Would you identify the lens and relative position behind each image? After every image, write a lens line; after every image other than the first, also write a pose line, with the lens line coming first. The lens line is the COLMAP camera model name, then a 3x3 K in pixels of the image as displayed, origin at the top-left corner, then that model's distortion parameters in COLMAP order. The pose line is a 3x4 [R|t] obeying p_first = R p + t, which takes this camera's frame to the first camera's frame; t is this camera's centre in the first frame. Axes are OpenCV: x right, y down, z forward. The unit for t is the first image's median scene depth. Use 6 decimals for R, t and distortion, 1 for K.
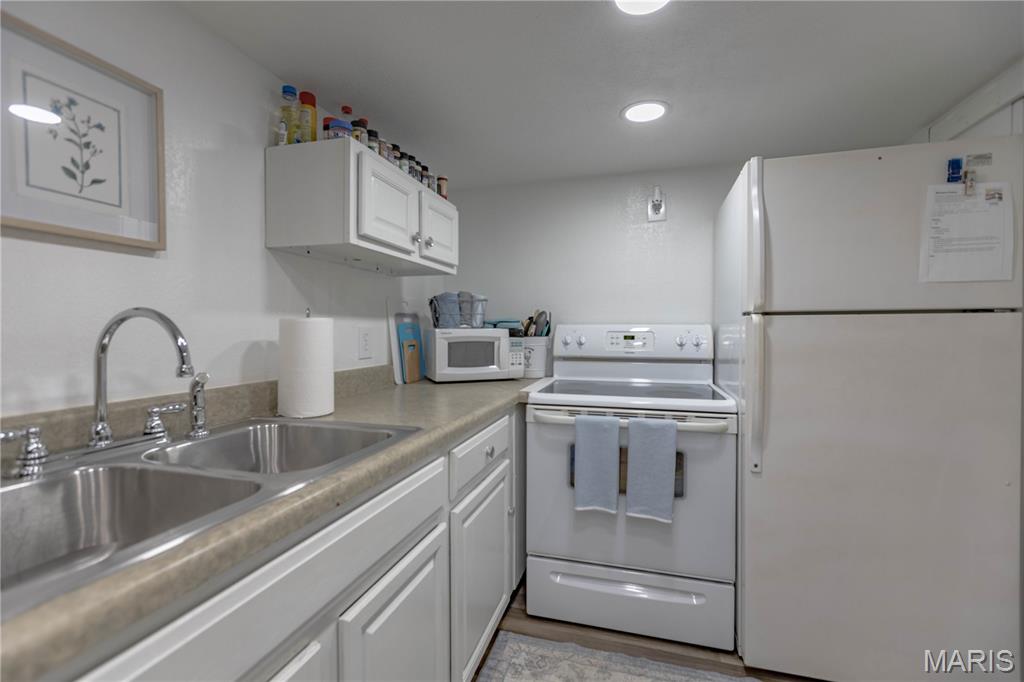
lens RADIAL K [[459.5, 0, 511.4], [0, 459.5, 340.2], [0, 0, 1]] dist [-0.000845, 0.000556]
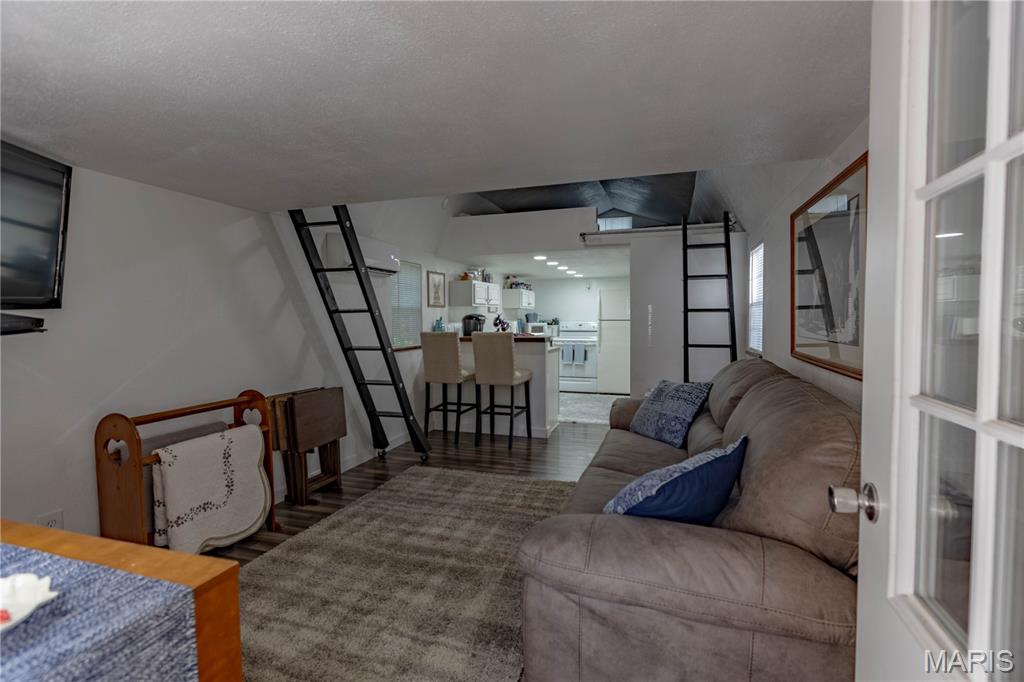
lens RADIAL K [[459.5, 0, 512.2], [0, 459.5, 340.6], [0, 0, 1]] dist [-0.000845, 0.000556]
pose [[0.999083, -0.001602, -0.042784, -0.163865], [0.002921, 0.999522, 0.030781, 0.004113], [0.042714, -0.030878, 0.998610, -3.439042]]
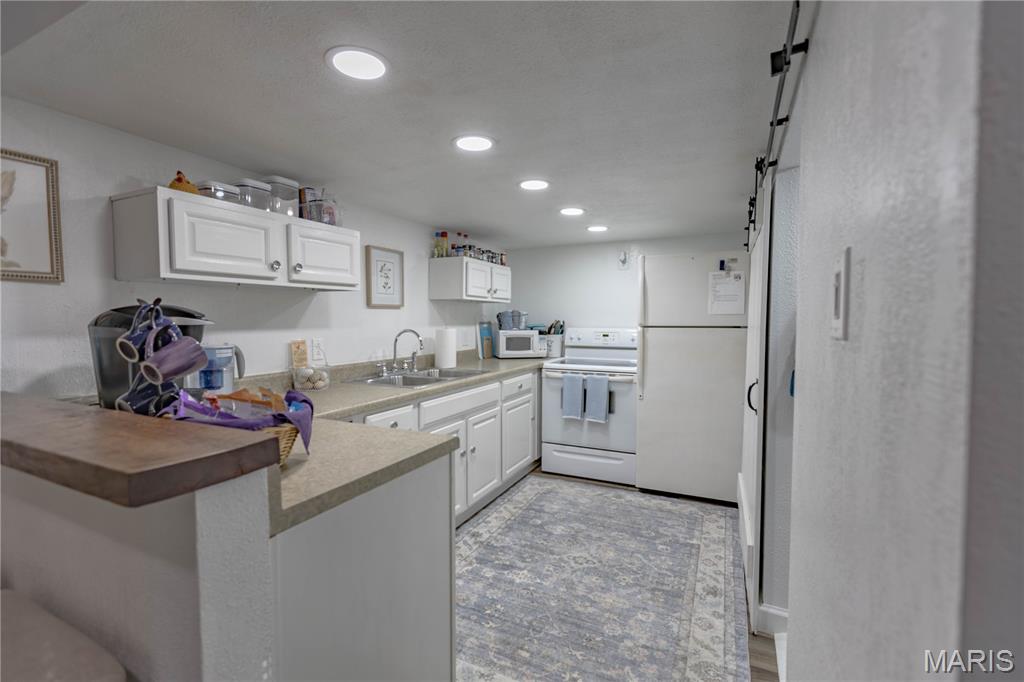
lens RADIAL K [[459.5, 0, 514.9], [0, 459.5, 339.4], [0, 0, 1]] dist [-0.000845, 0.000556]
pose [[0.987958, 0.008981, -0.154462, 0.239213], [-0.005687, 0.999747, 0.021758, -0.036562], [0.154619, -0.020618, 0.987759, -1.091681]]
